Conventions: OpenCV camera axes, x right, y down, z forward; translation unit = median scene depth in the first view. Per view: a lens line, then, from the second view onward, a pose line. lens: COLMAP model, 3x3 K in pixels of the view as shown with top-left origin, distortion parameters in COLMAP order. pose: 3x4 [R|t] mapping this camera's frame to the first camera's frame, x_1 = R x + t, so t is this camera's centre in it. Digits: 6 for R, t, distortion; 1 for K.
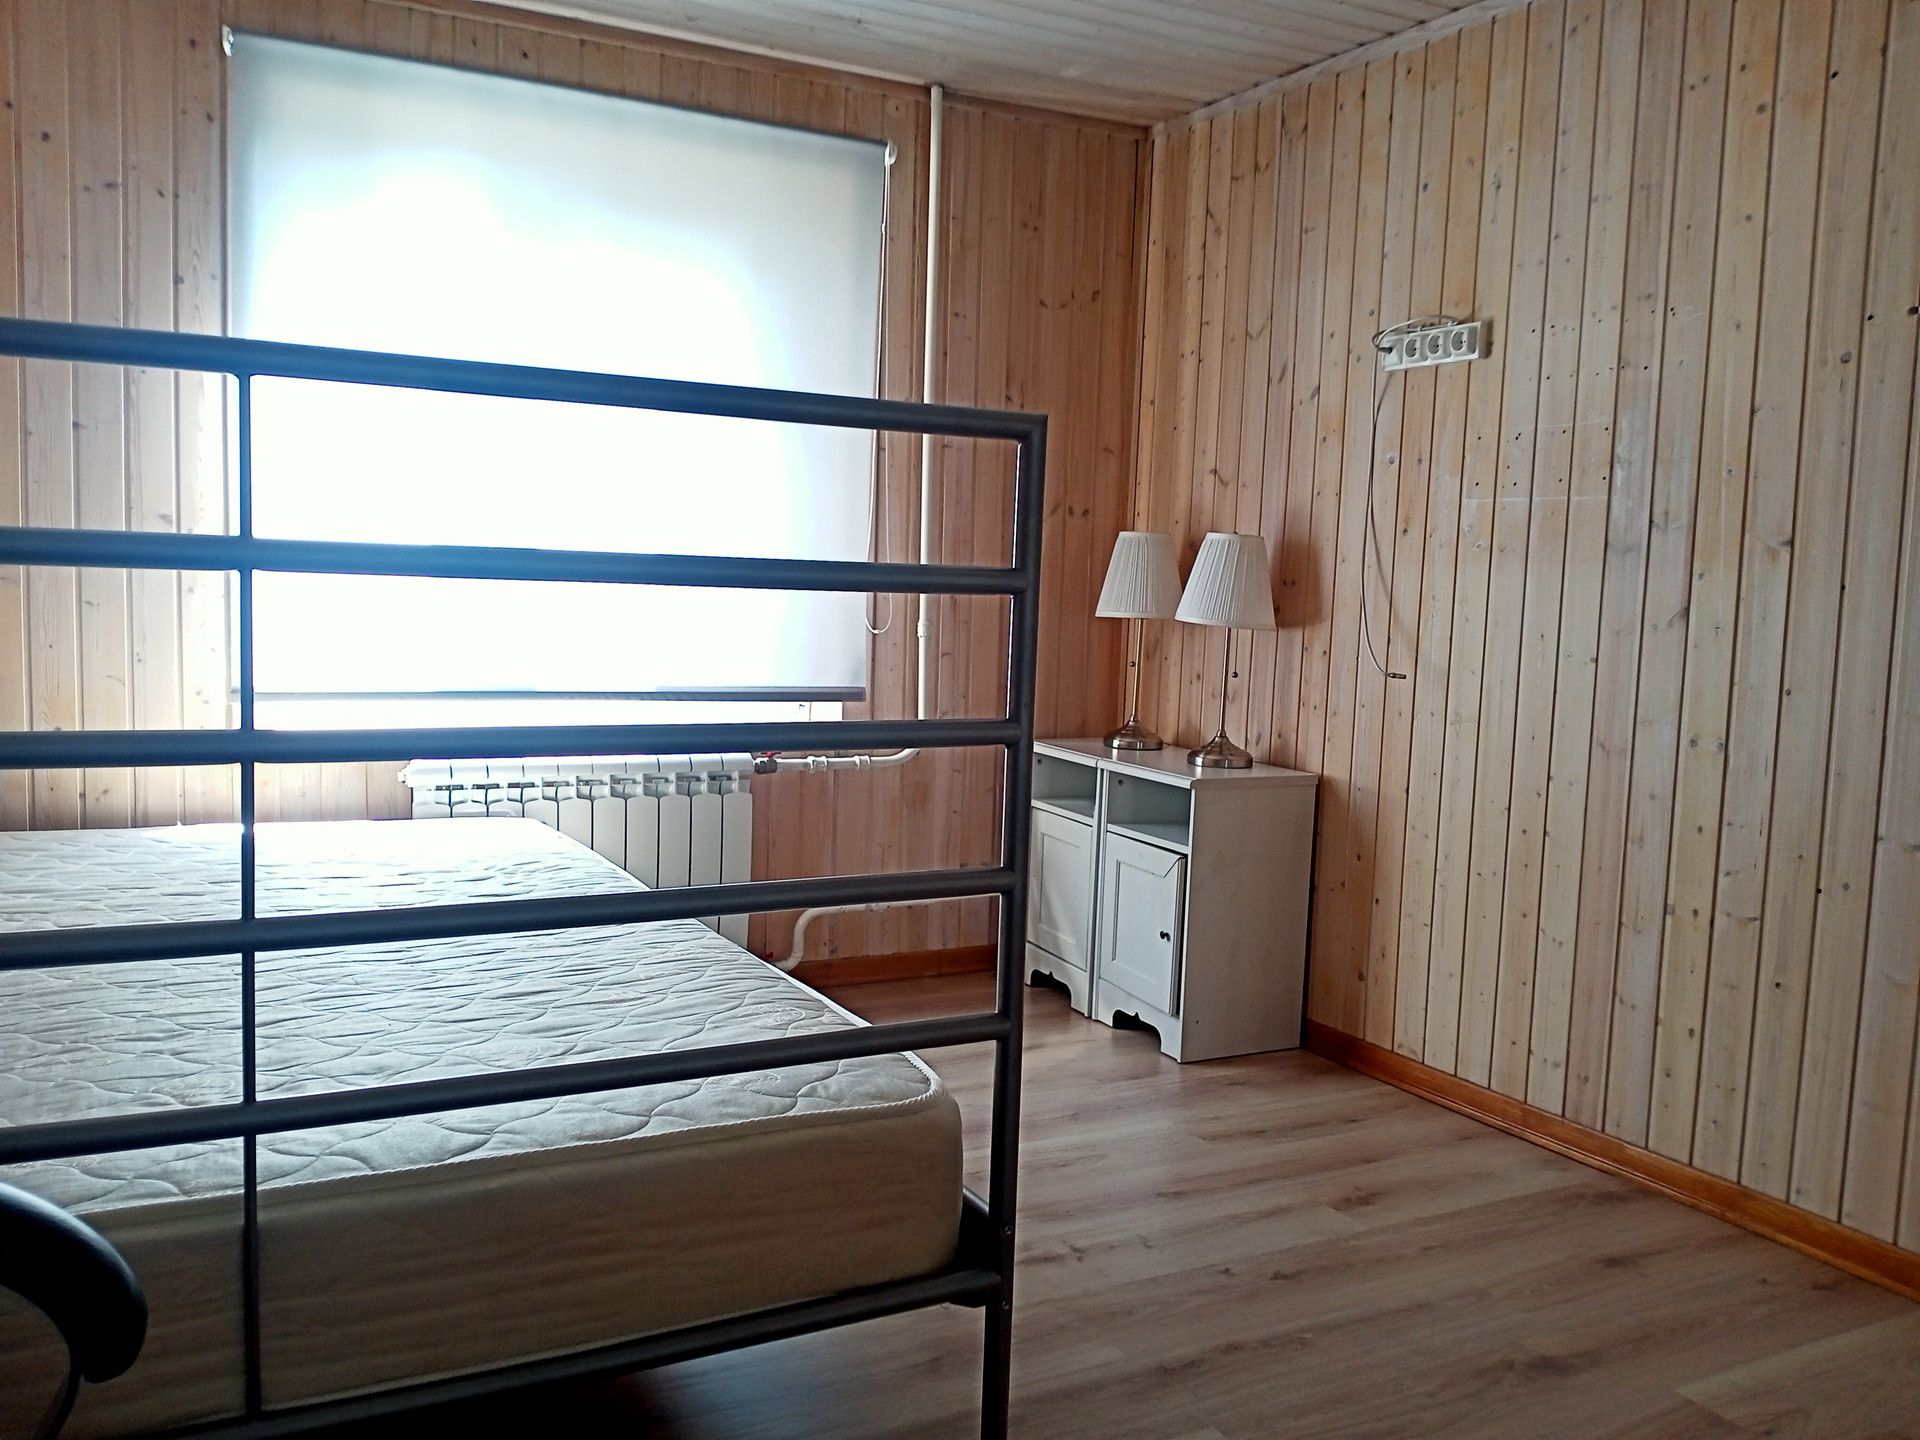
lens RADIAL K [[1571.3, 0, 960.0], [0, 1571.3, 731.5], [0, 0, 1]] dist [0.066818, -0.133475]
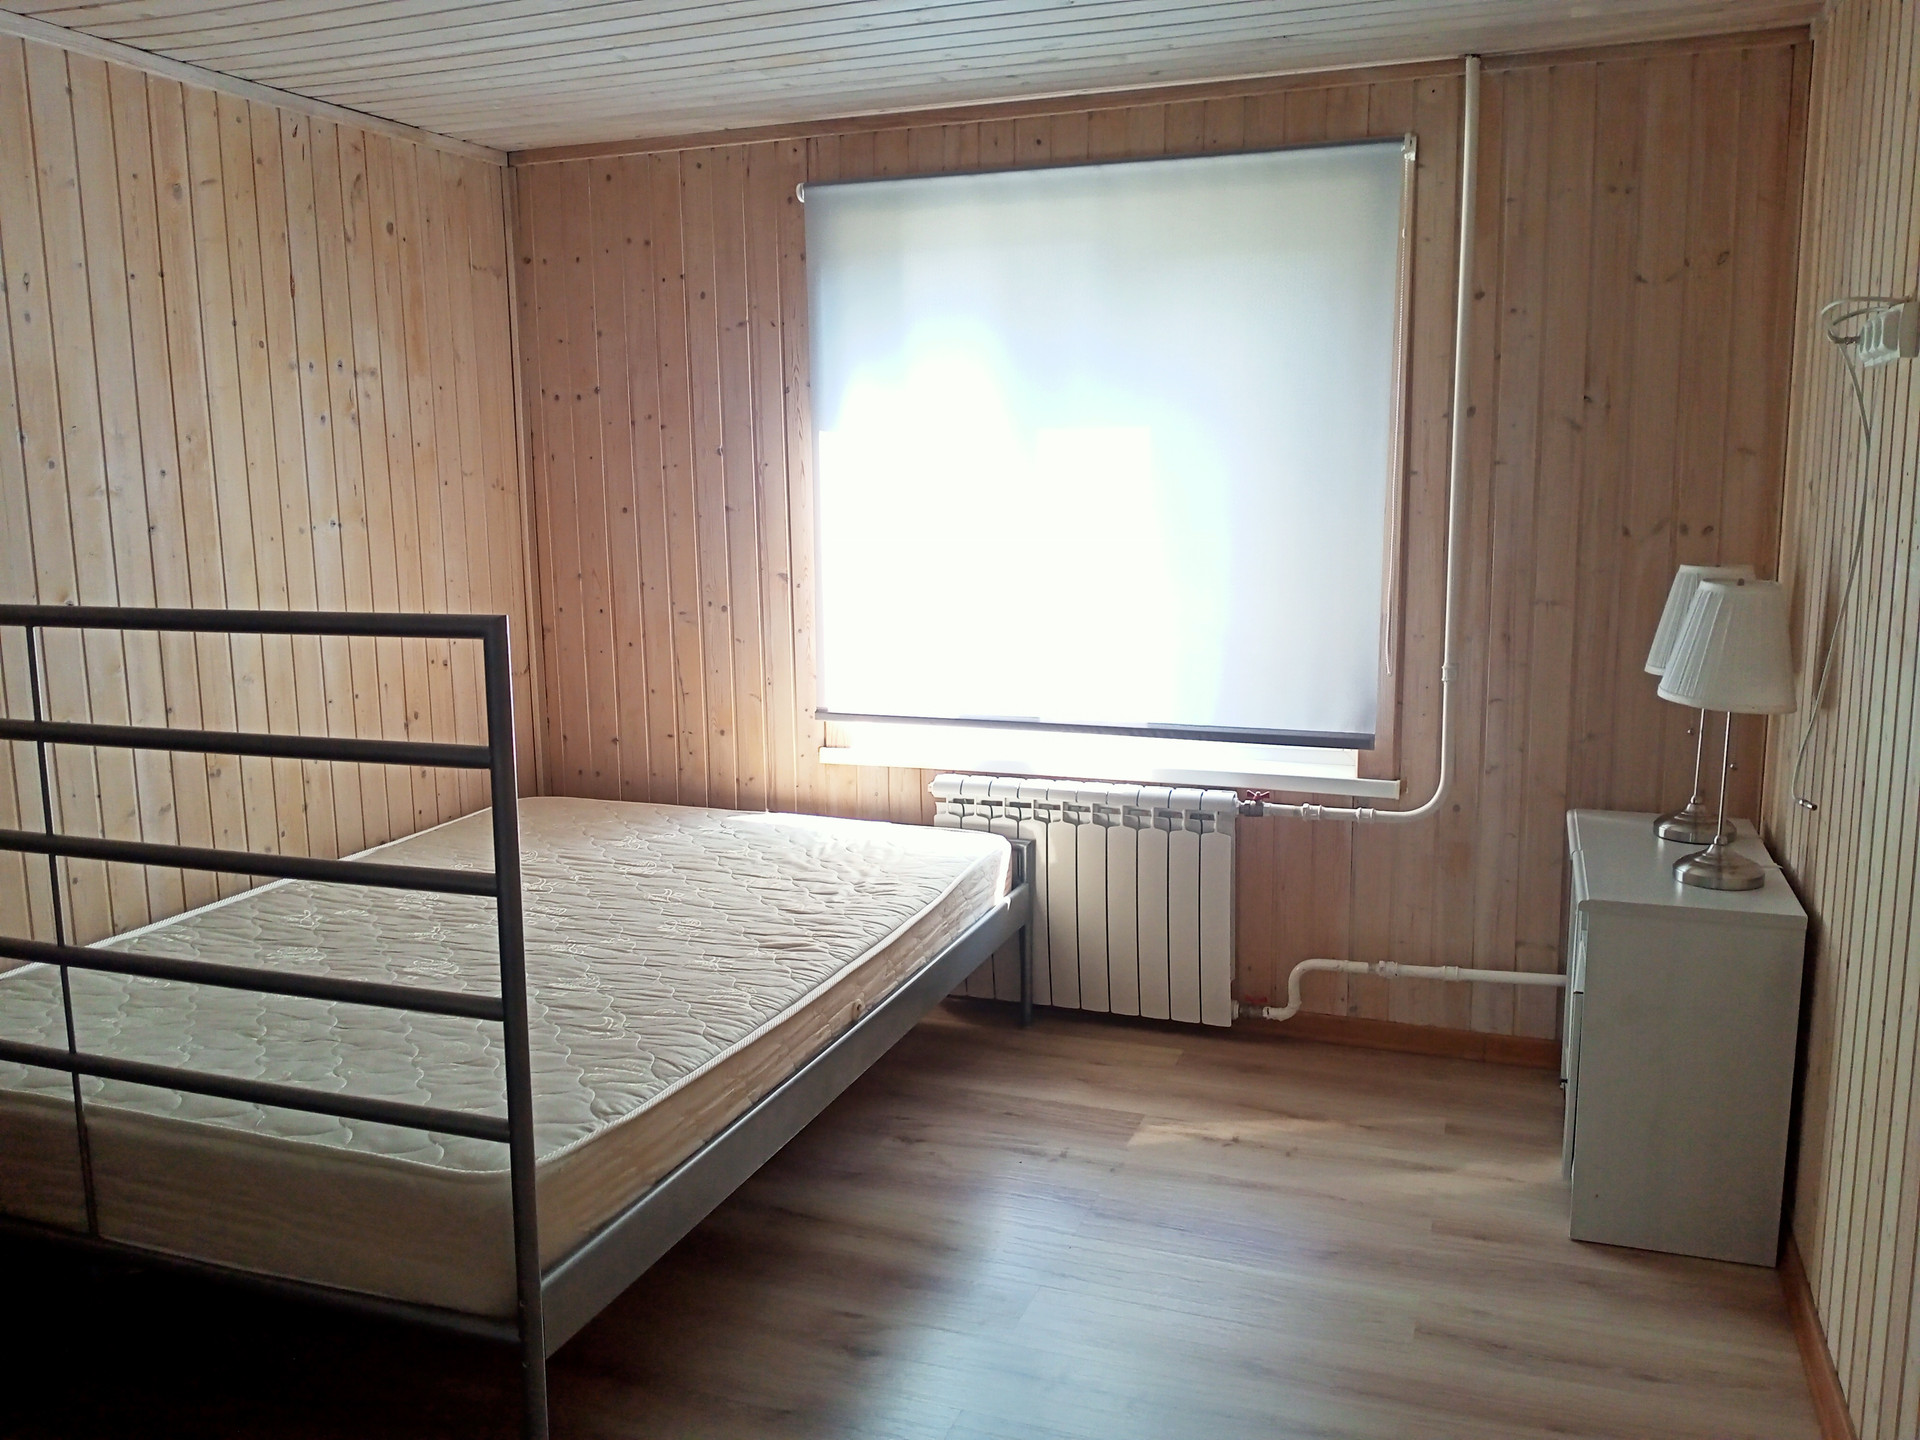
lens RADIAL K [[1571.3, 0, 957.5], [0, 1571.3, 718.9], [0, 0, 1]] dist [0.066818, -0.133475]
pose [[0.667949, 0.076432, -0.740272, 0.503236], [-0.041216, 0.996985, 0.065748, -0.096401], [0.743065, -0.013406, 0.669085, 0.215756]]
